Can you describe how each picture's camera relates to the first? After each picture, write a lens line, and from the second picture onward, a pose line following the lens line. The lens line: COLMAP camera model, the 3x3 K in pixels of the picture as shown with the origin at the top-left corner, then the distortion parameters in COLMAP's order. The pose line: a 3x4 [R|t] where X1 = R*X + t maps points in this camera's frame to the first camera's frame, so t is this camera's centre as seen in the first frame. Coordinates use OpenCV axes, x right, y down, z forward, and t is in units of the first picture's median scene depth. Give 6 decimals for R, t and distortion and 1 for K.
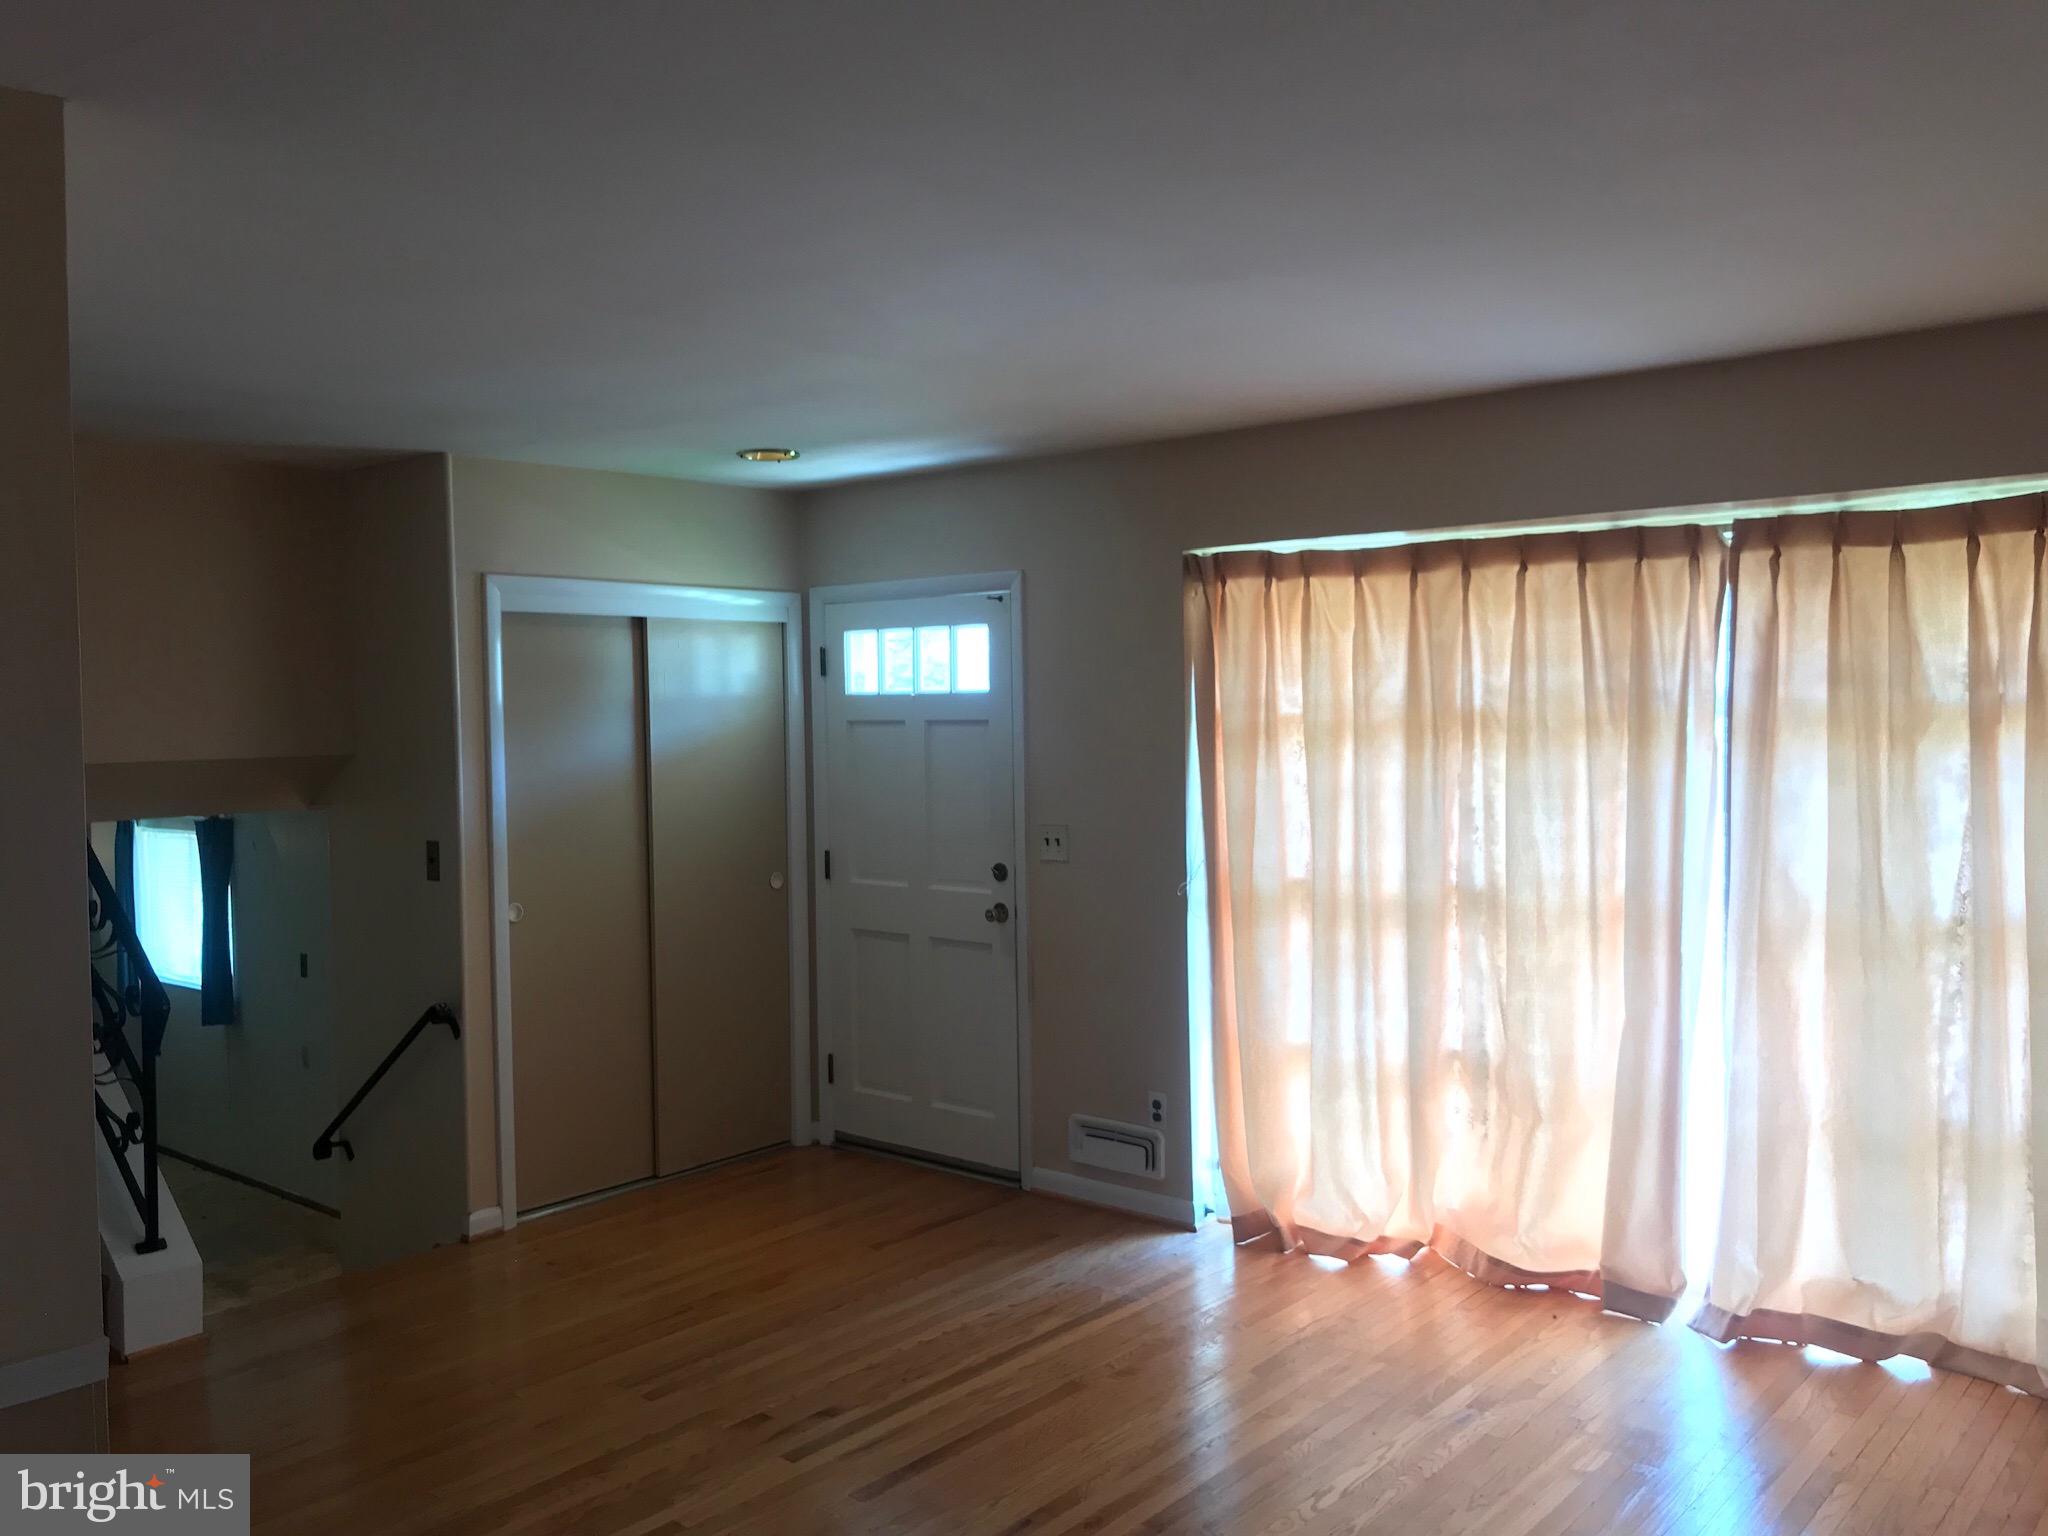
lens RADIAL K [[1655.4, 0, 1024.0], [0, 1655.4, 768.0], [0, 0, 1]] dist [0.117321, -0.163570]
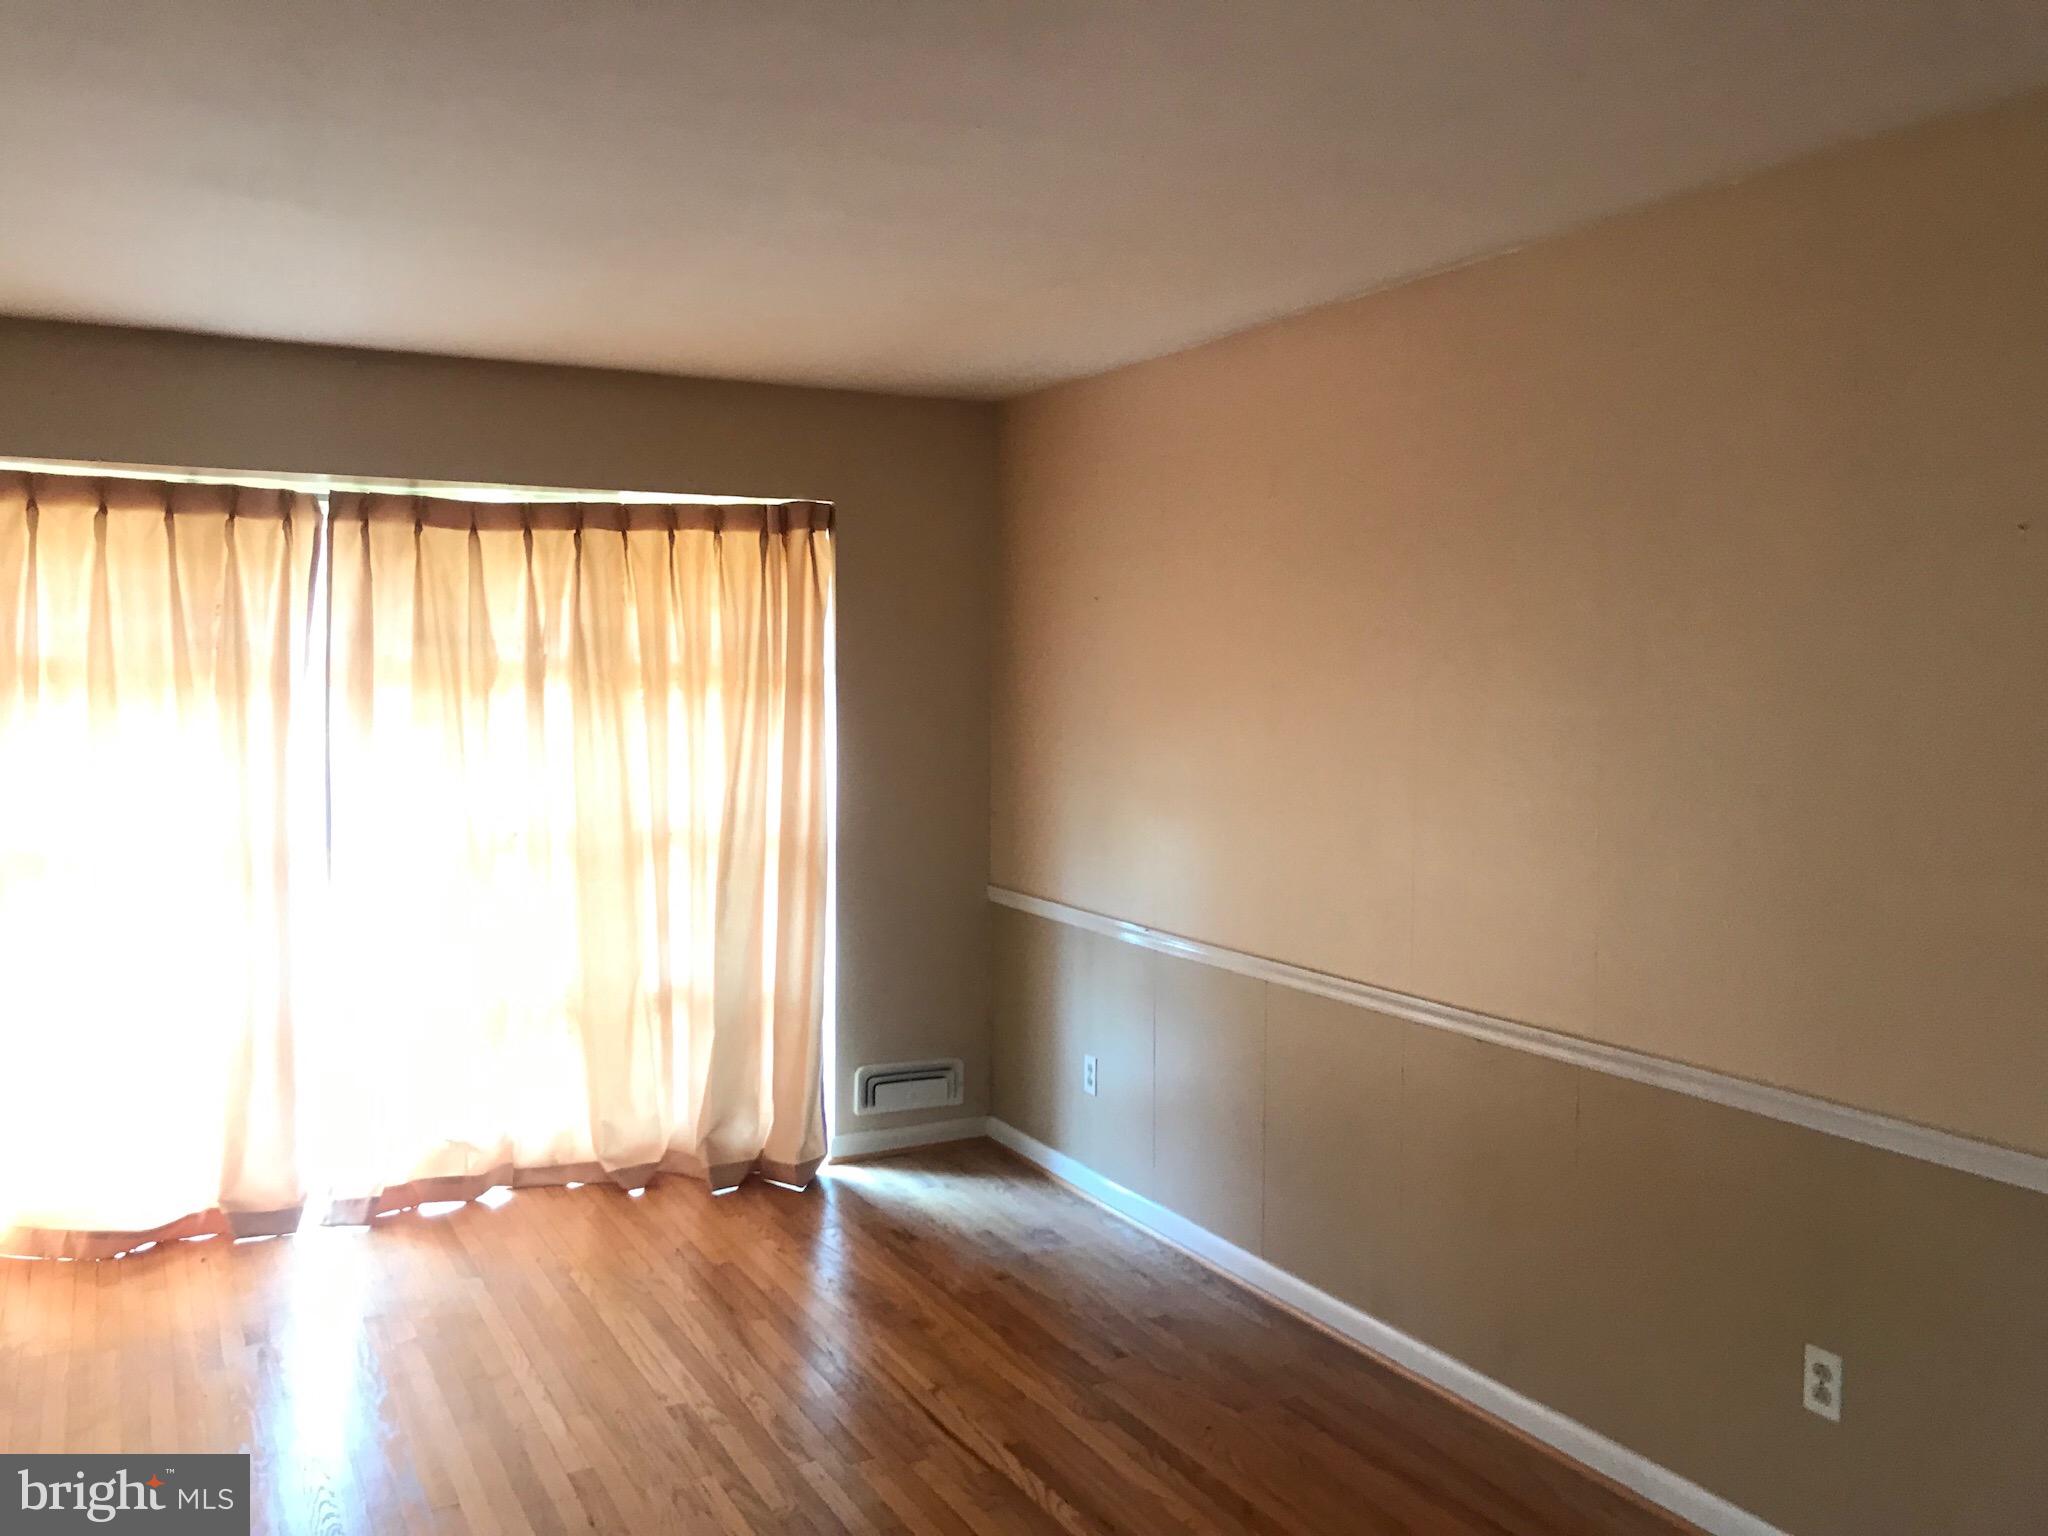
lens RADIAL K [[1699.0, 0, 990.7], [0, 1699.0, 768.4], [0, 0, 1]] dist [0.072435, -0.165603]
pose [[0.378645, -0.034002, 0.924917, -0.465025], [0.025465, 0.999329, 0.026313, 0.016614], [-0.925192, 0.013590, 0.379257, 0.175386]]
